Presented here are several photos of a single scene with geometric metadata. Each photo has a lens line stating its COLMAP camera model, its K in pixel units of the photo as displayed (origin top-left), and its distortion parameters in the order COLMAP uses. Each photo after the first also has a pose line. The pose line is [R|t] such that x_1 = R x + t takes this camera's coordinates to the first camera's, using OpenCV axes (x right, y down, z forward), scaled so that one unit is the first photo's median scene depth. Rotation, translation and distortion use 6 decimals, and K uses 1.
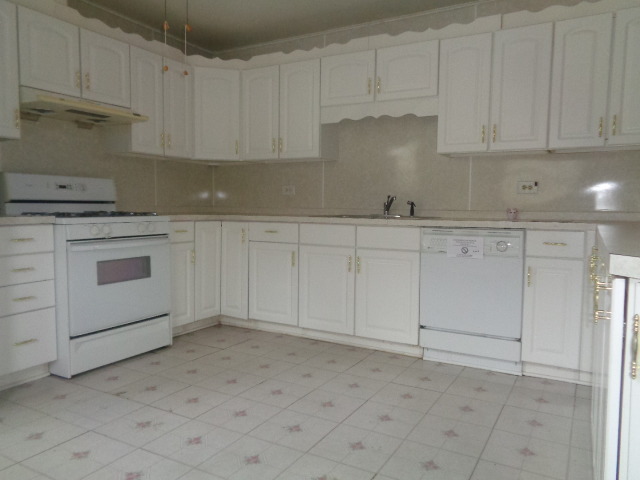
lens RADIAL K [[475.5, 0, 319.4], [0, 475.5, 238.4], [0, 0, 1]] dist [0.012209, -0.005713]
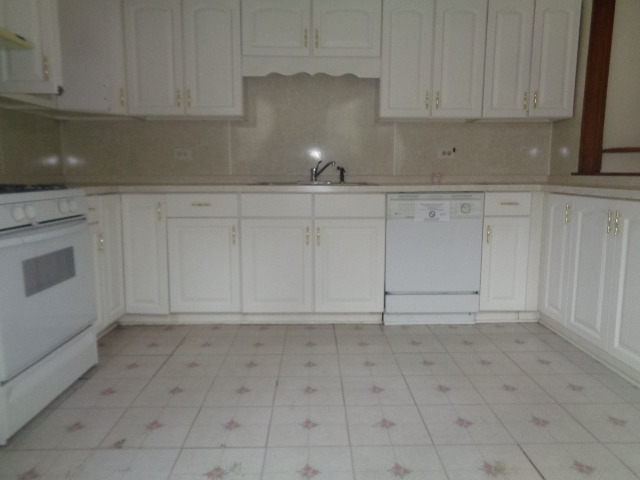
lens RADIAL K [[475.5, 0, 319.4], [0, 475.5, 240.6], [0, 0, 1]] dist [0.012209, -0.005713]
pose [[0.867483, -0.081593, 0.490730, -0.368650], [0.044960, 0.995280, 0.086006, -0.015694], [-0.495431, -0.052545, 0.867057, 0.198212]]
